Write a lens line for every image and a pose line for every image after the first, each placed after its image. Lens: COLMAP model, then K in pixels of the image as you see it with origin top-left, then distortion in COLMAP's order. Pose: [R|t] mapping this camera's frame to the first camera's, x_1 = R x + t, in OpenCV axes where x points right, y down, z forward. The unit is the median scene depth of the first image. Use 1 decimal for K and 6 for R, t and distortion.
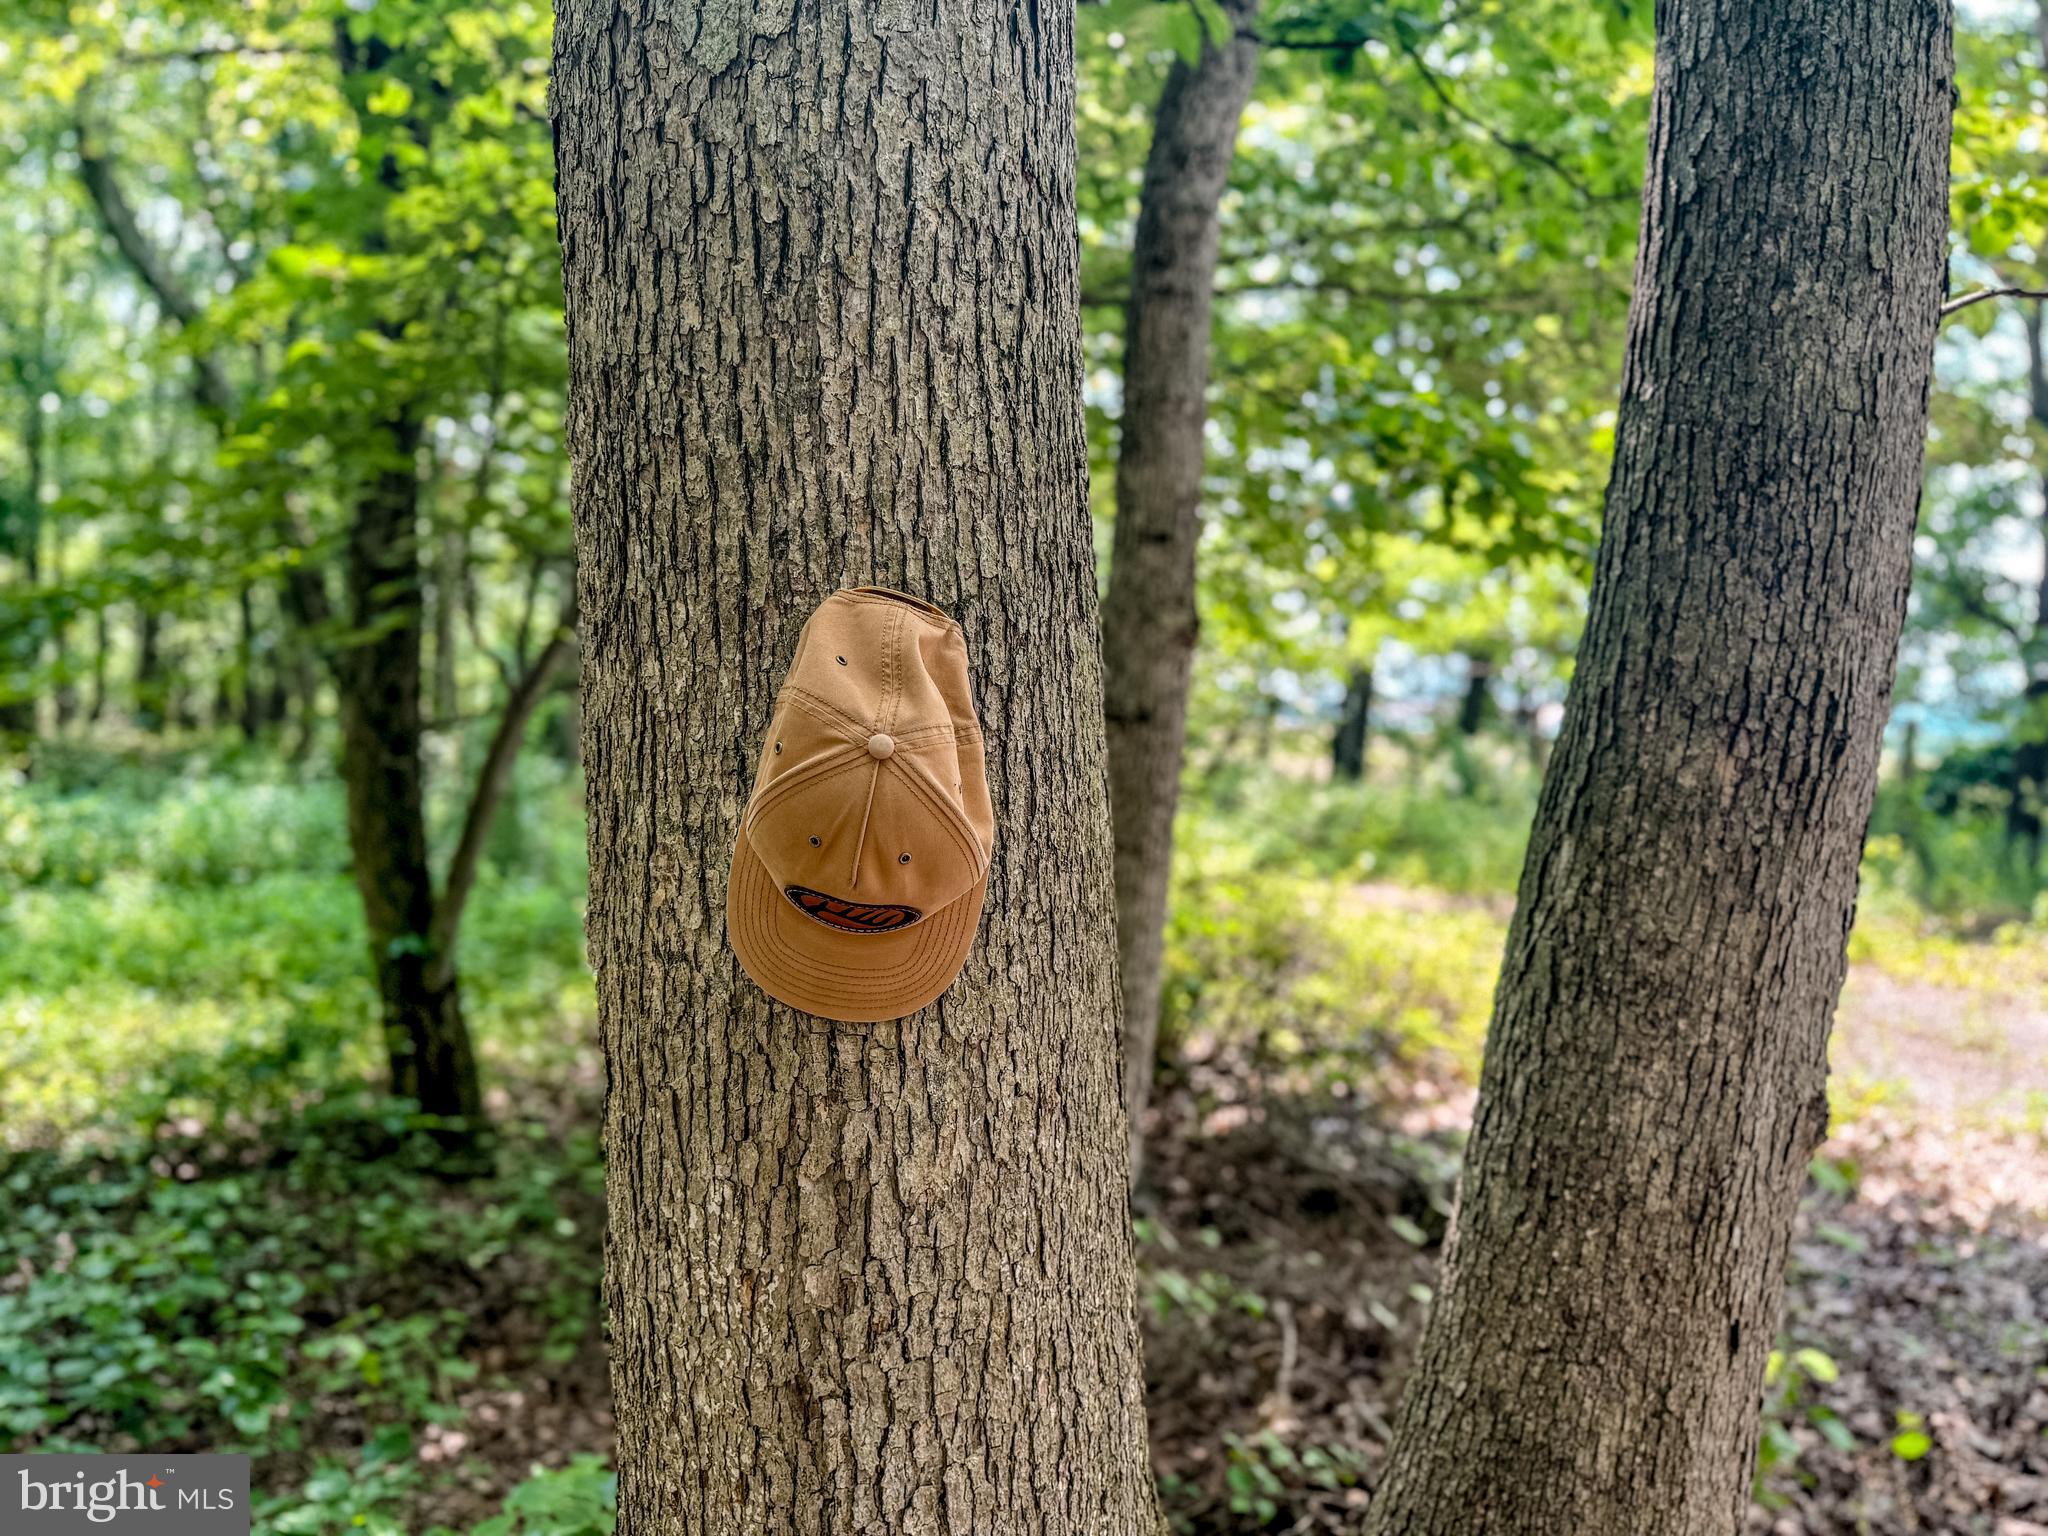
lens RADIAL K [[1478.0, 0, 1027.6], [0, 1478.0, 722.5], [0, 0, 1]] dist [0.105744, -0.258036]
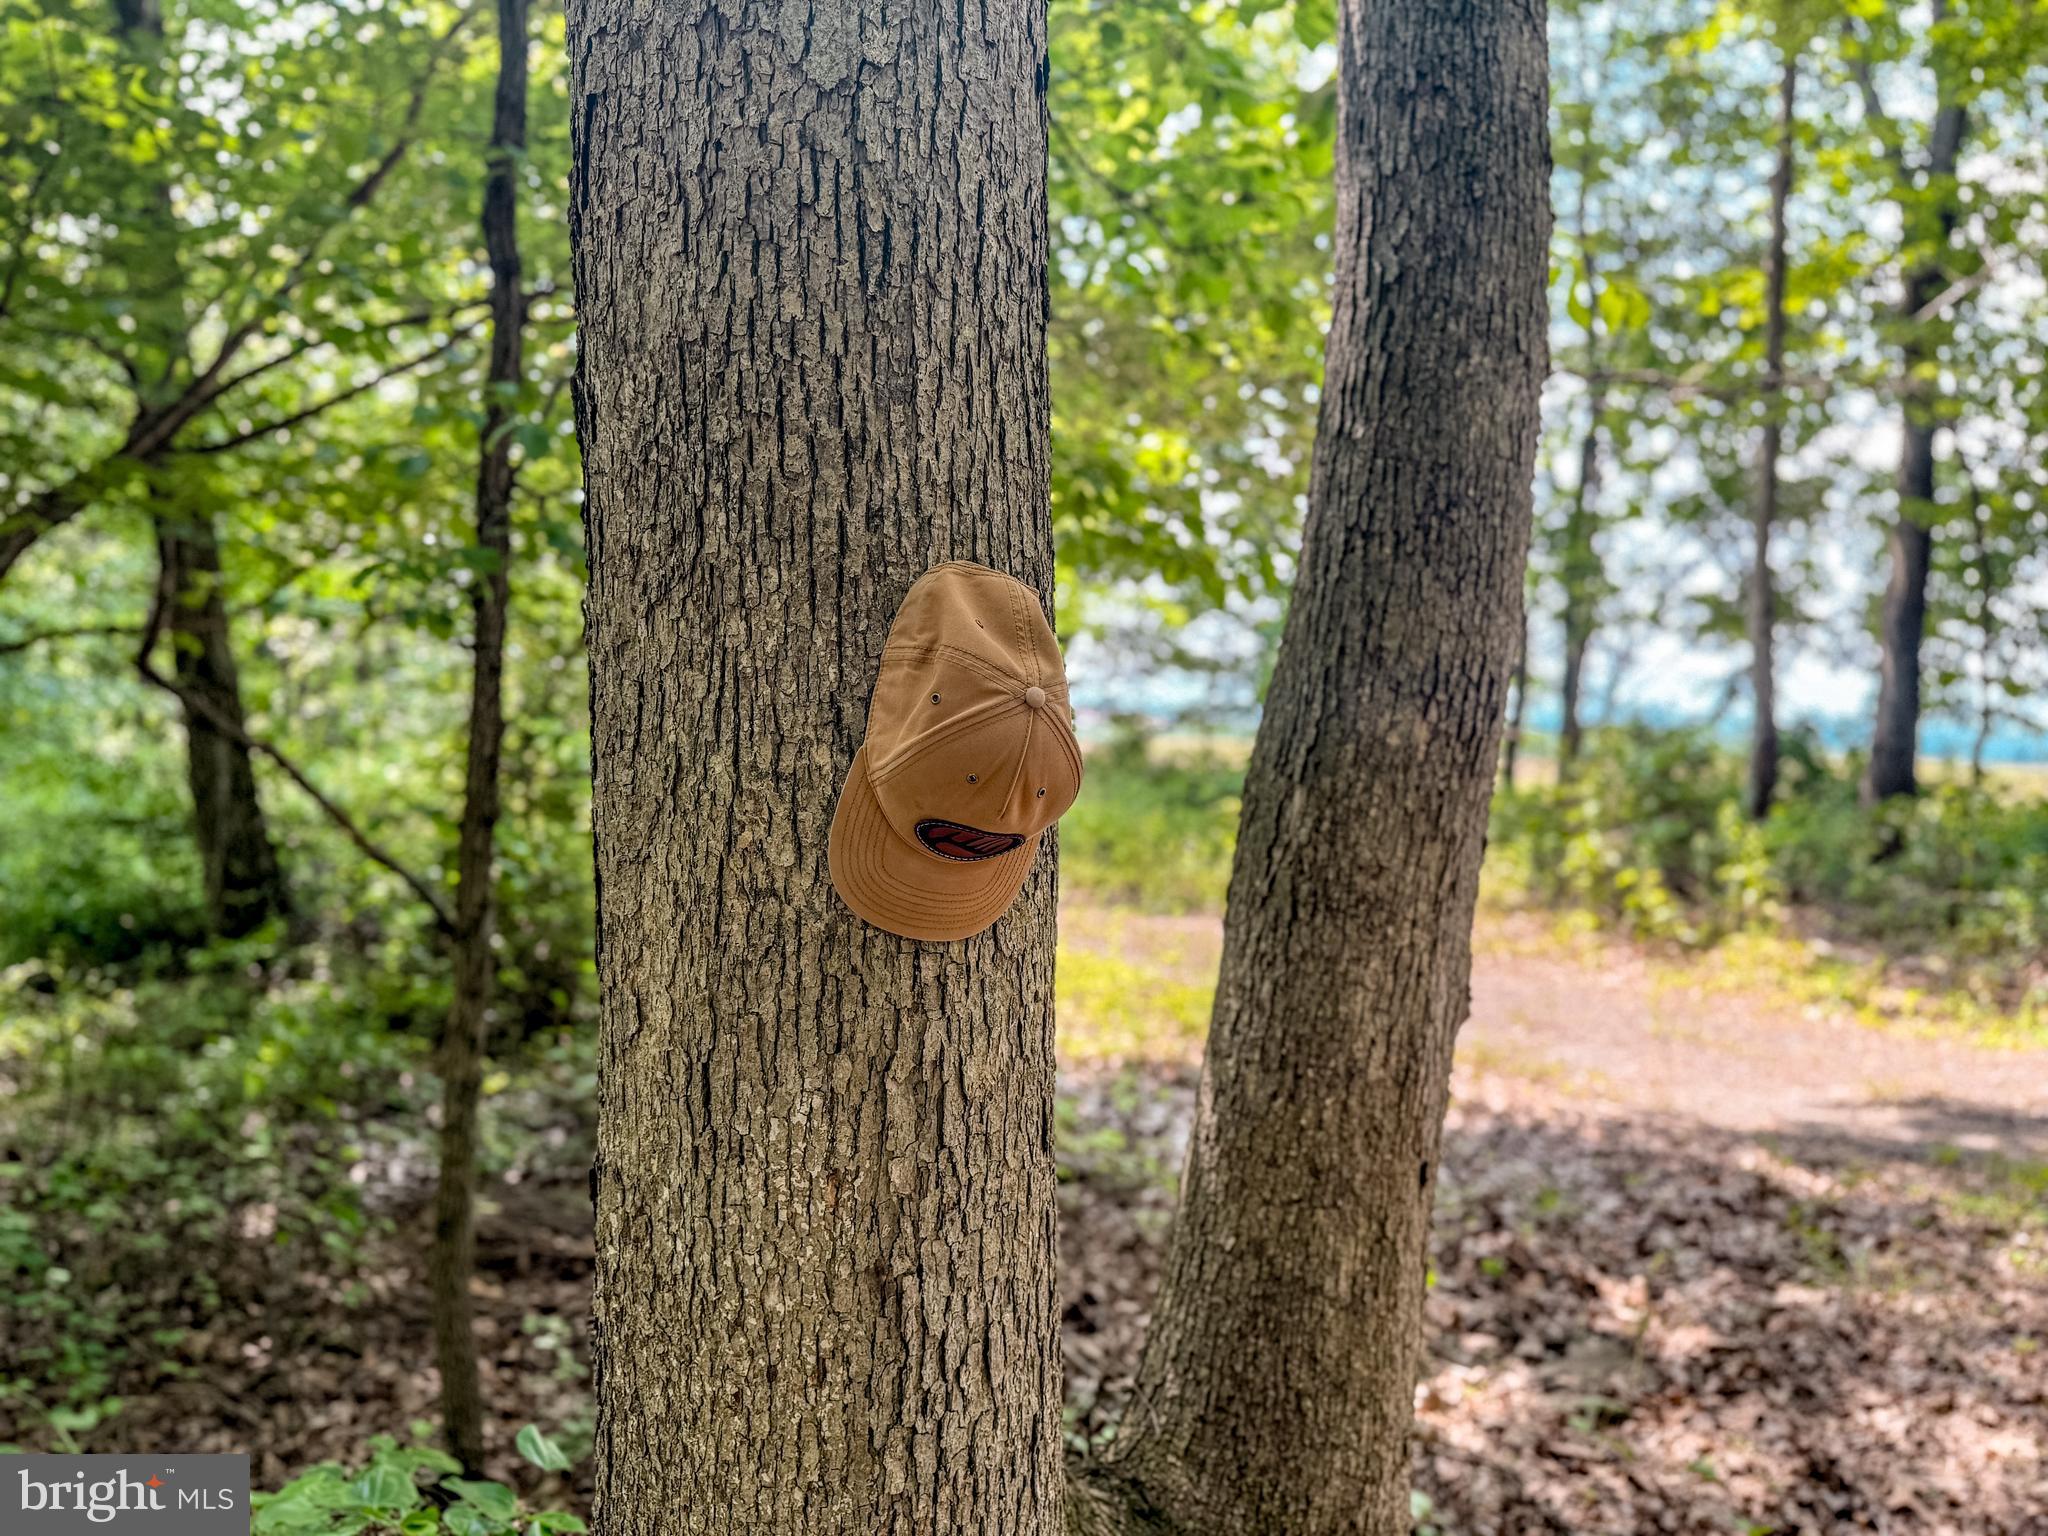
lens RADIAL K [[1478.0, 0, 1027.6], [0, 1478.0, 722.5], [0, 0, 1]] dist [0.105744, -0.258036]
pose [[0.923390, 0.002645, 0.383854, -0.477959], [-0.005550, 0.999964, 0.006460, 0.024702], [-0.383823, -0.008096, 0.923371, -0.077308]]
